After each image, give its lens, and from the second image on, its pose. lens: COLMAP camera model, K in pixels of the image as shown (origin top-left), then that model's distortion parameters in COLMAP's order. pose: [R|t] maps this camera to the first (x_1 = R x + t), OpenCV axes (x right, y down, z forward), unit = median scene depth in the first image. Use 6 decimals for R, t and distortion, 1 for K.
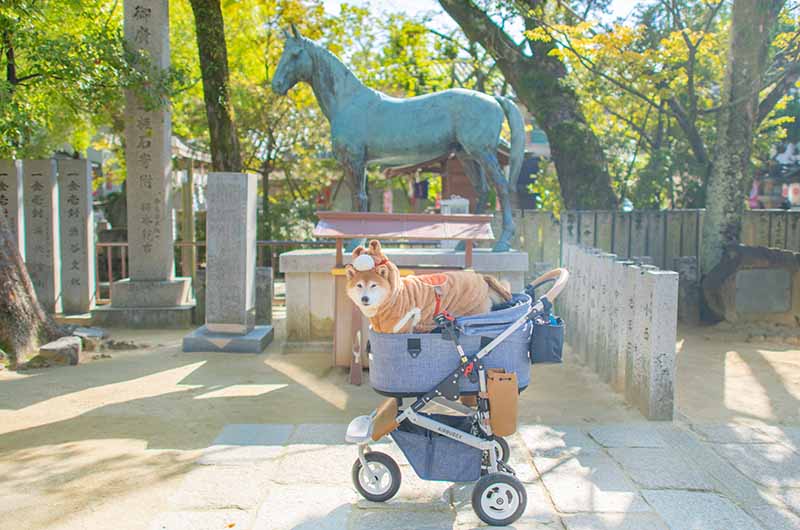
lens RADIAL K [[733.0, 0, 404.6], [0, 733.0, 284.3], [0, 0, 1]] dist [-0.022489, -0.006737]
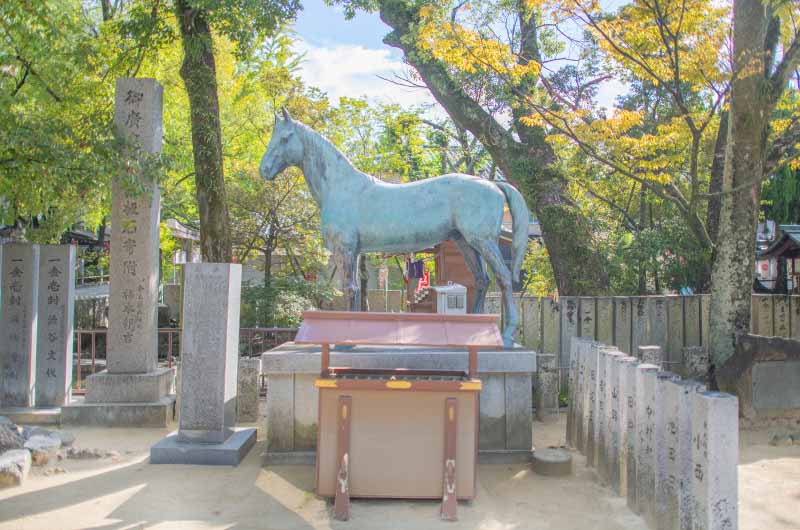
lens RADIAL K [[584.5, 0, 400.0], [0, 584.5, 265.0], [0, 0, 1]] dist [-0.009448, -0.008180]
pose [[0.999997, 0.001471, 0.001862, -0.001115], [-0.001269, 0.994579, -0.103973, -0.064251], [-0.002005, 0.103970, 0.994578, 0.233741]]
